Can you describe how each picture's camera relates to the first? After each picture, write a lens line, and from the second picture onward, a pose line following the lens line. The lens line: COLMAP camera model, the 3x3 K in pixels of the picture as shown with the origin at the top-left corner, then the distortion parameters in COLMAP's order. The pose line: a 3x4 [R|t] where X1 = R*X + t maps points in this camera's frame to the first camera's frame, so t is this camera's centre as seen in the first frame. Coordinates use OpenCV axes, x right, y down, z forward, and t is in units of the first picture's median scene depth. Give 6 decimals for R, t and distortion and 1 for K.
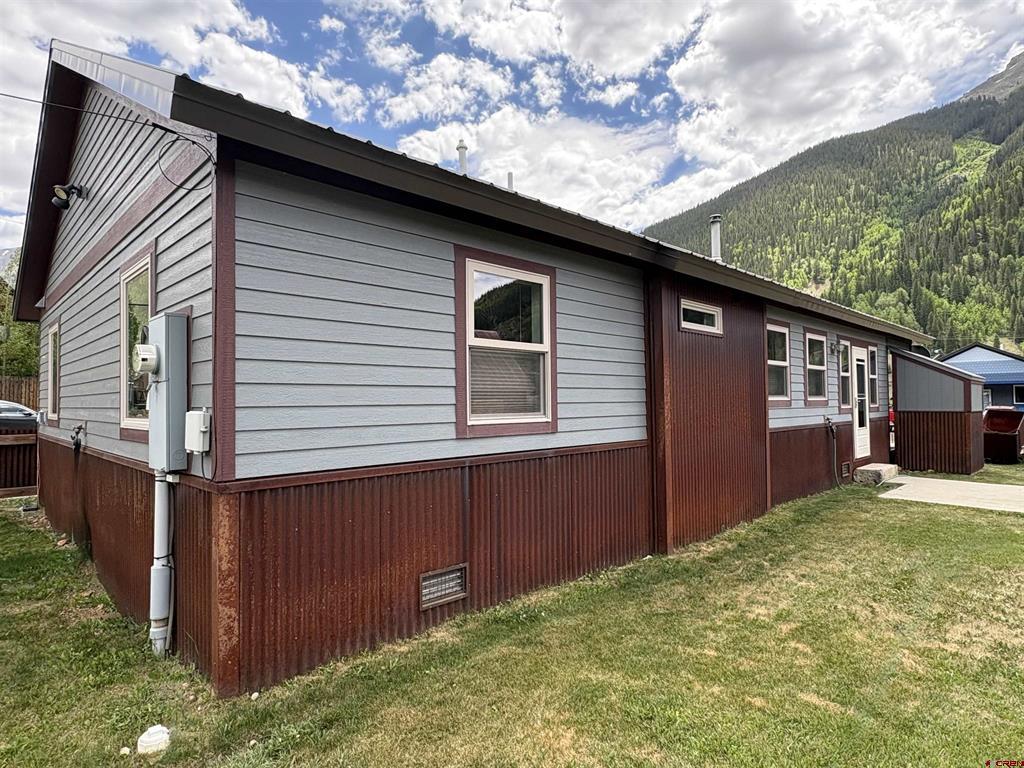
lens RADIAL K [[578.7, 0, 512.0], [0, 578.7, 384.0], [0, 0, 1]] dist [0.003938, -0.000111]
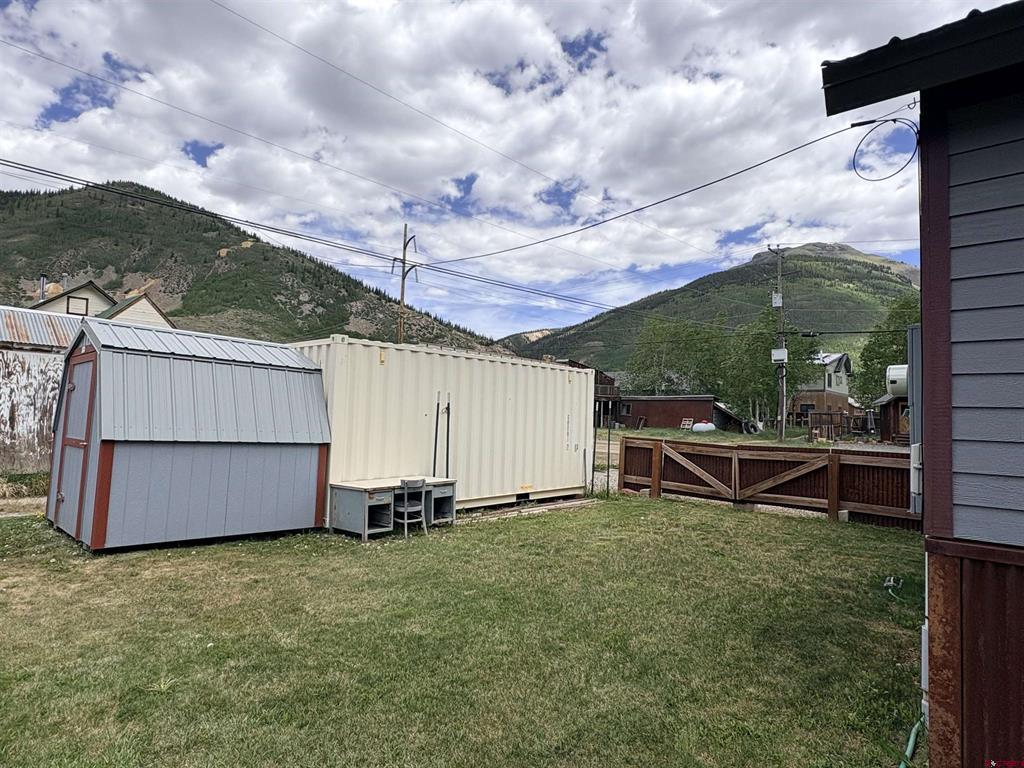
lens RADIAL K [[578.7, 0, 512.0], [0, 578.7, 384.0], [0, 0, 1]] dist [0.003938, -0.000111]
pose [[0.066117, -0.044042, -0.996839, 0.229065], [-0.010134, 0.998944, -0.044808, 0.007680], [0.997760, 0.013064, 0.065601, 0.387822]]
